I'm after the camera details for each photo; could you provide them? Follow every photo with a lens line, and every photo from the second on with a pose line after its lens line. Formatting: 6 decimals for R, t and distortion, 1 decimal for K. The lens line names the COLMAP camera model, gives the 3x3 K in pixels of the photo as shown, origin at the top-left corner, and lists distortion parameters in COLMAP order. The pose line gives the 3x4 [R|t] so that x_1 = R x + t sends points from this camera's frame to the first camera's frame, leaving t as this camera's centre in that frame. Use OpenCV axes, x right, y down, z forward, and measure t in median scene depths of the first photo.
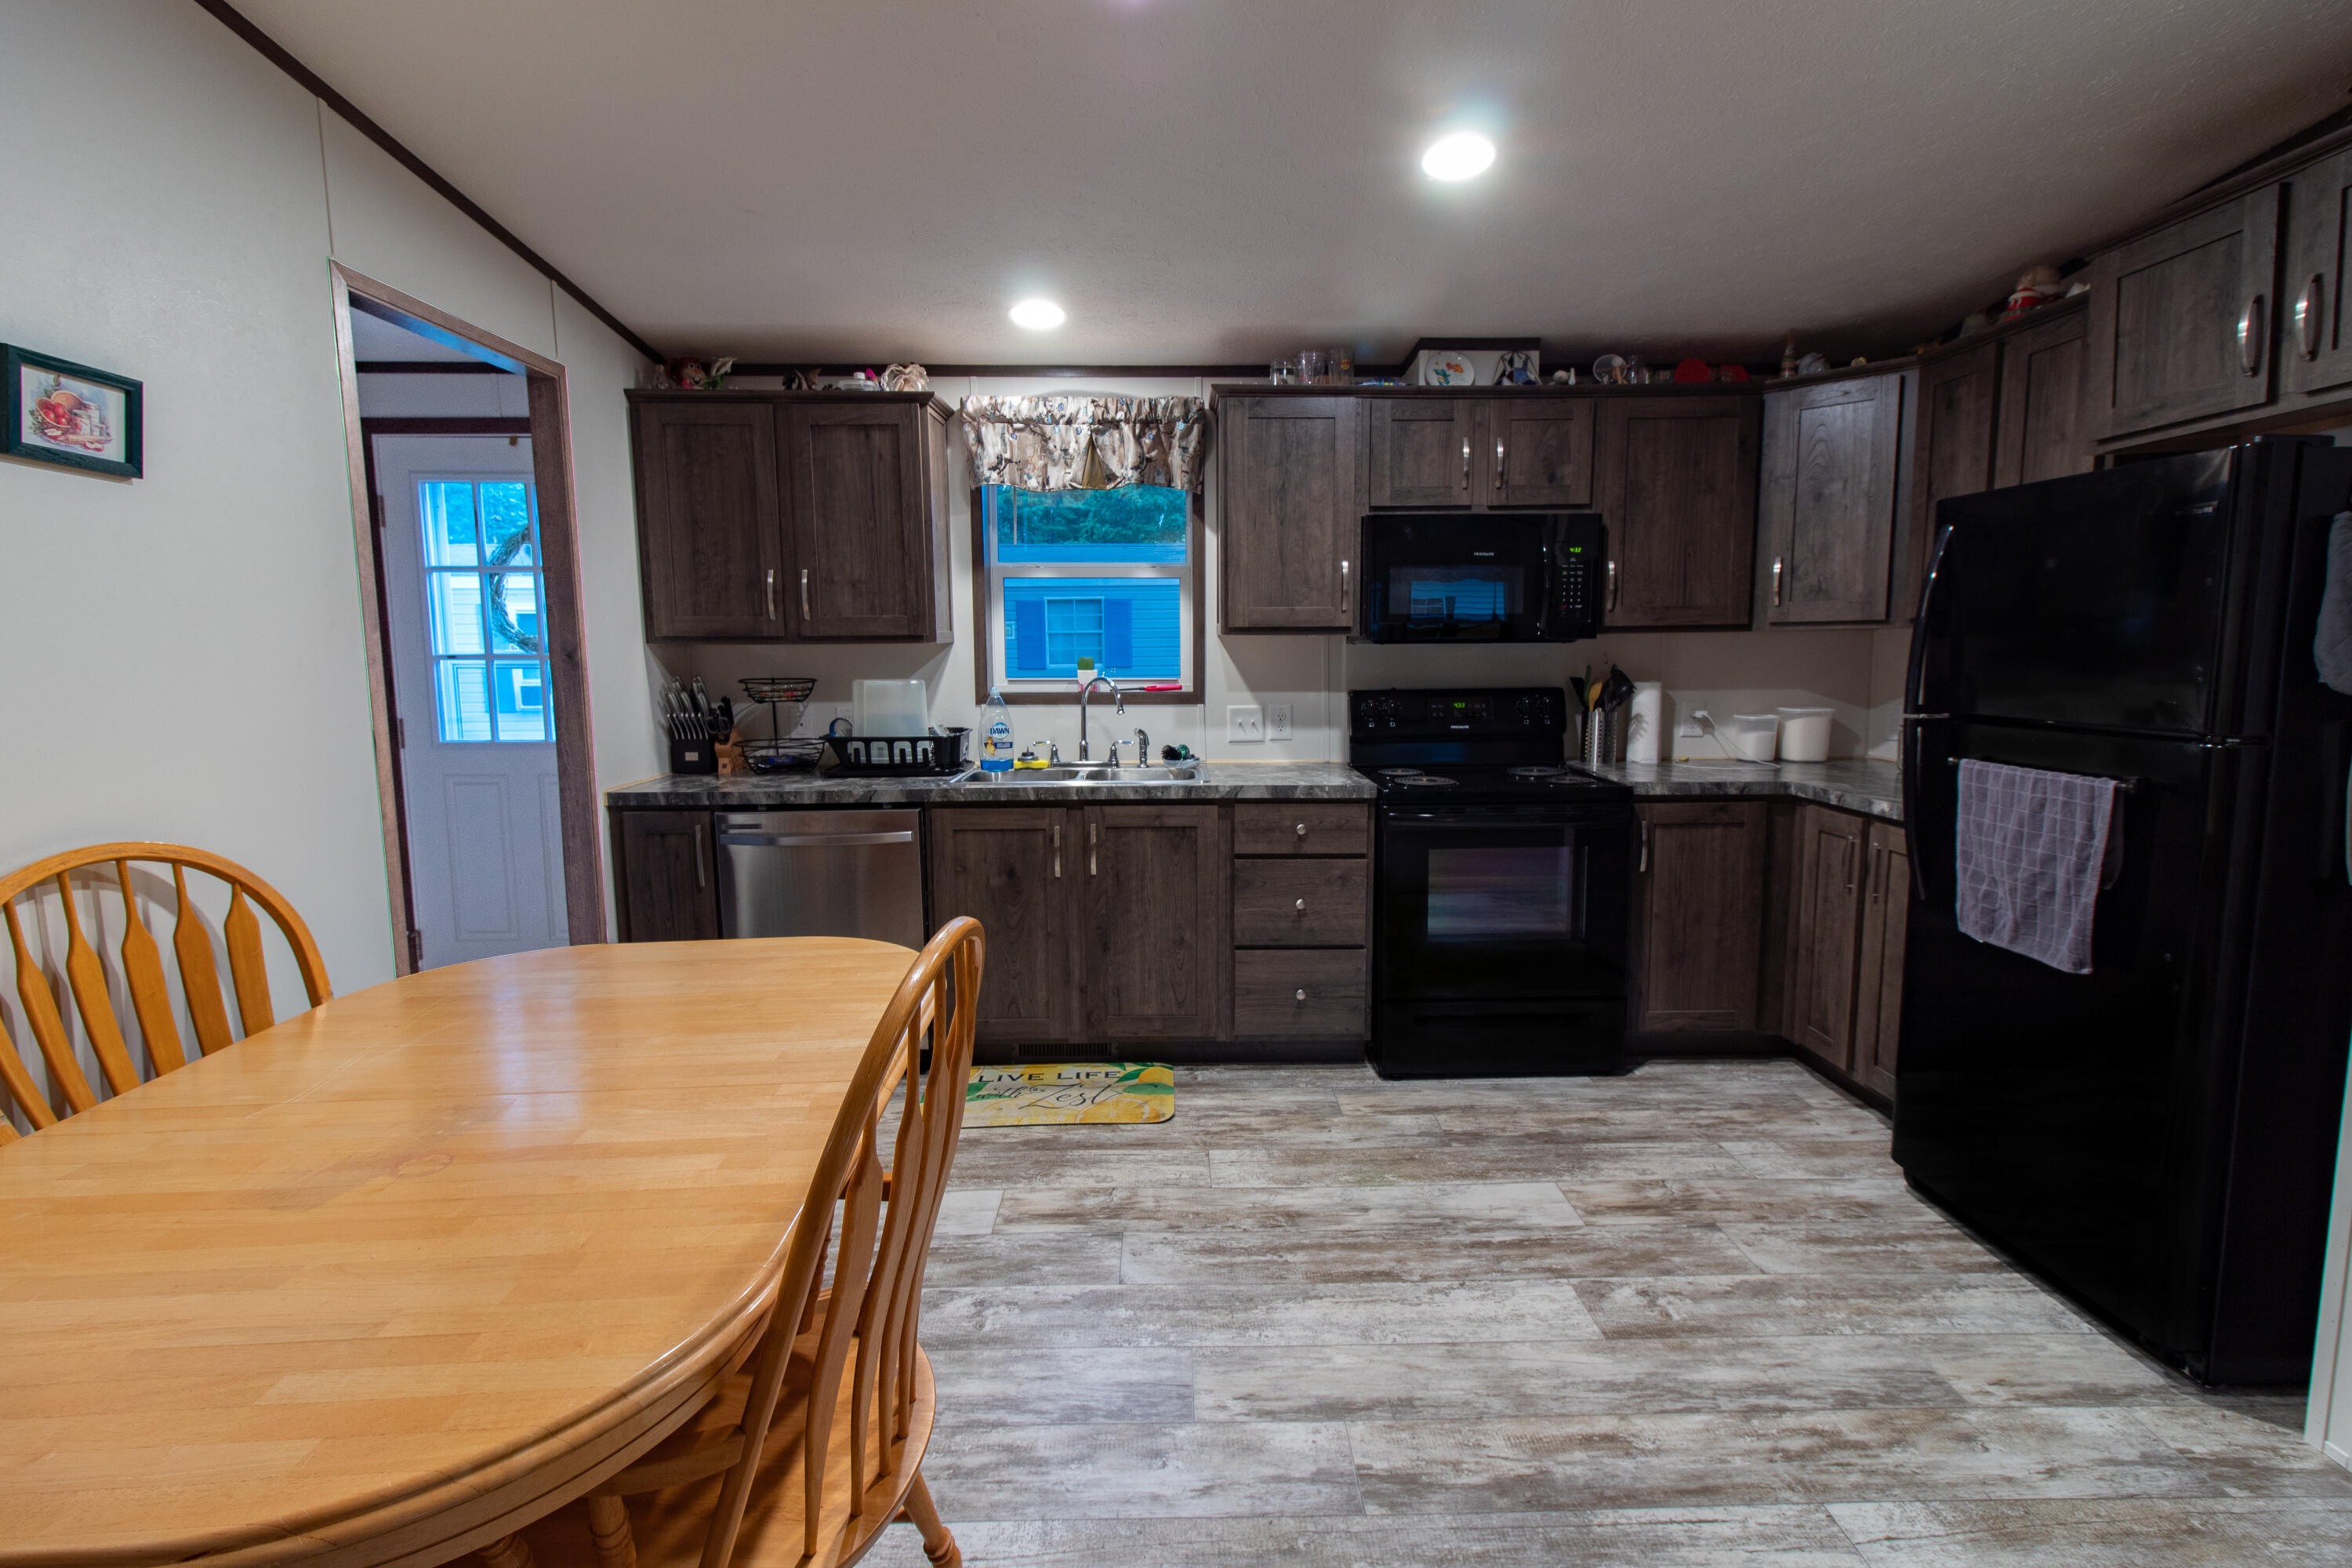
lens RADIAL K [[1067.8, 0, 1212.6], [0, 1067.8, 781.4], [0, 0, 1]] dist [0.002517, -0.000211]
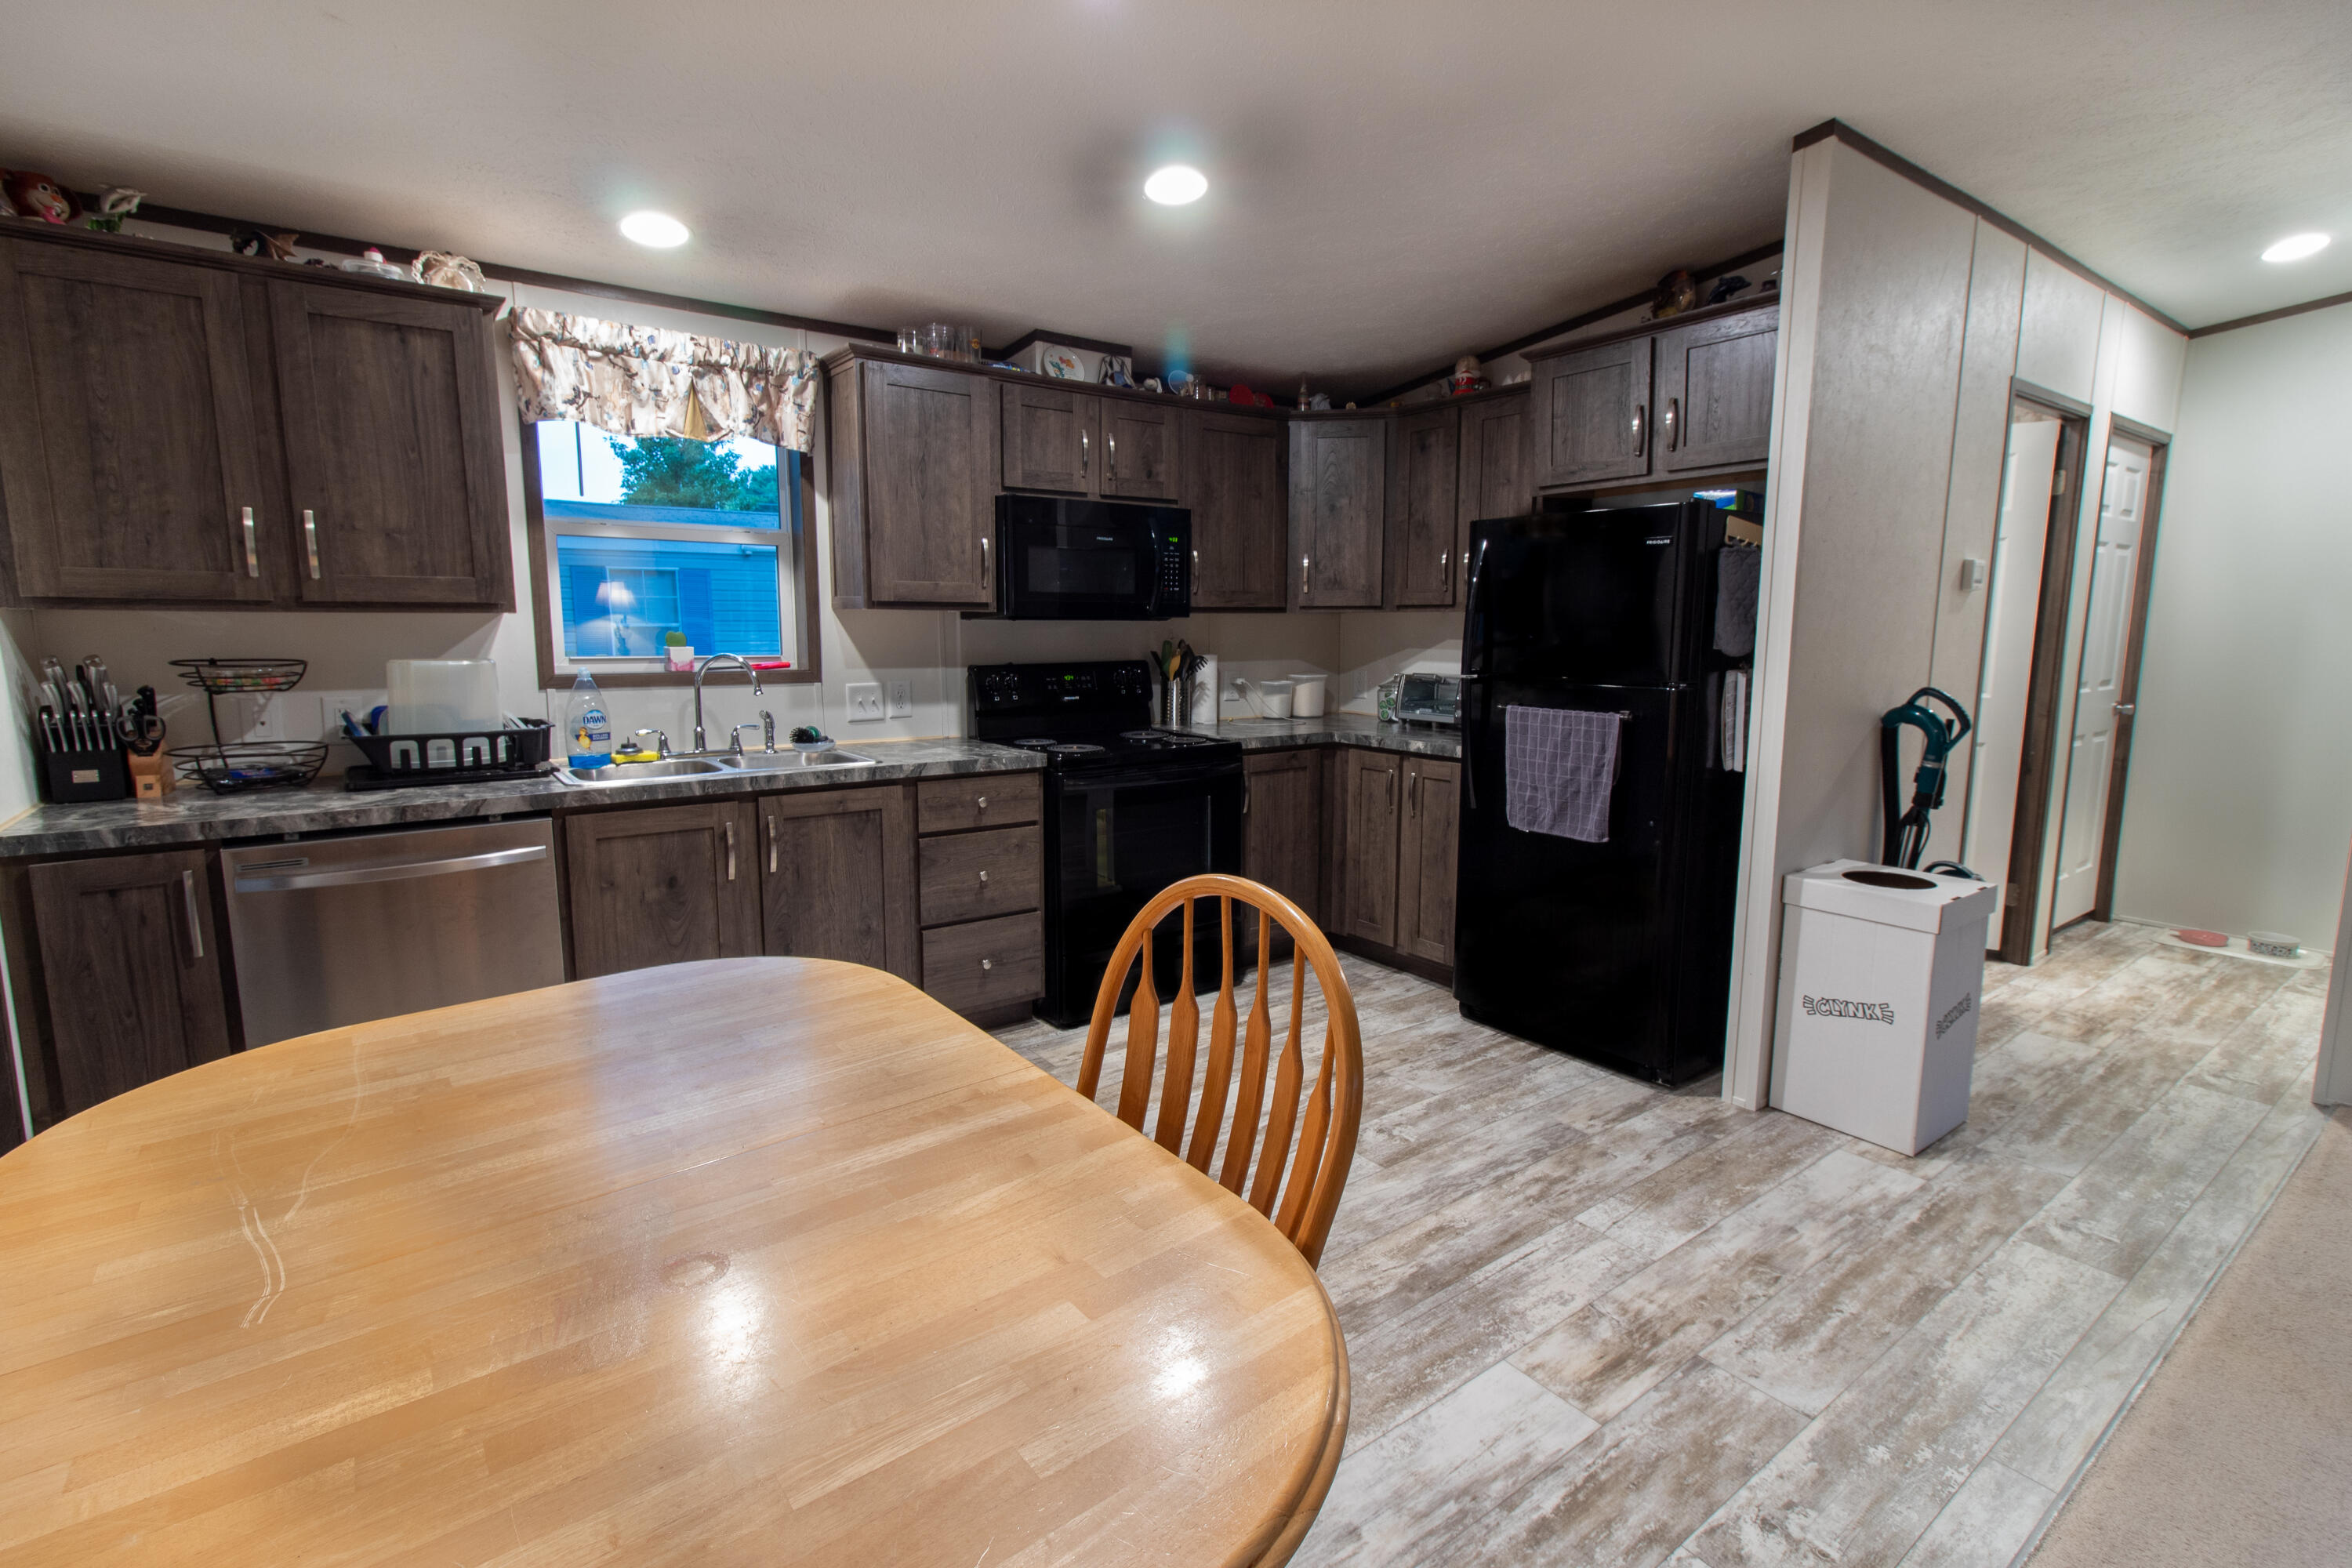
lens RADIAL K [[1052.7, 0, 1203.5], [0, 1052.7, 781.2], [0, 0, 1]] dist [0.000015, -0.000188]
pose [[0.820178, -0.076100, 0.567024, -0.301935], [0.063888, 0.997098, 0.041408, -0.003090], [-0.568530, 0.002264, 0.822660, 0.054801]]
